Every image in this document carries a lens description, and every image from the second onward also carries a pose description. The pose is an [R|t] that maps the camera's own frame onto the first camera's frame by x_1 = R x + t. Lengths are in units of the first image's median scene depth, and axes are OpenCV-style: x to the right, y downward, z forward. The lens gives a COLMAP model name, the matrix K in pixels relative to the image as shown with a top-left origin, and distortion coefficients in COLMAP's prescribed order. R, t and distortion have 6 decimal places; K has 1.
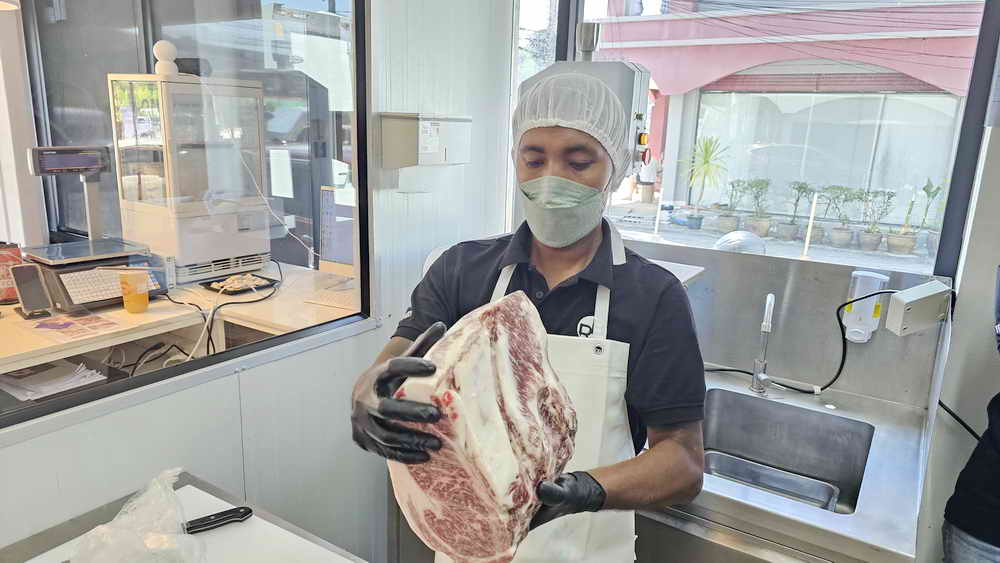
lens RADIAL K [[686.4, 0, 483.1], [0, 686.4, 282.5], [0, 0, 1]] dist [0.032498, -0.023682]
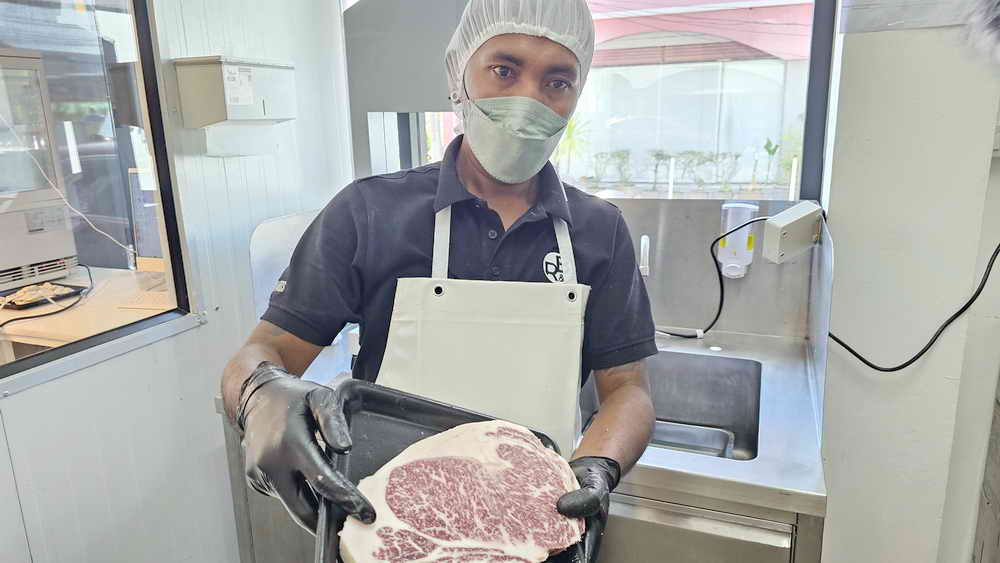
lens RADIAL K [[686.4, 0, 501.5], [0, 686.4, 278.7], [0, 0, 1]] dist [0.032498, -0.023682]
pose [[0.975784, -0.104965, 0.191908, 0.044988], [0.103667, 0.994470, 0.016823, 0.036243], [-0.192612, 0.003479, 0.981269, 0.126419]]
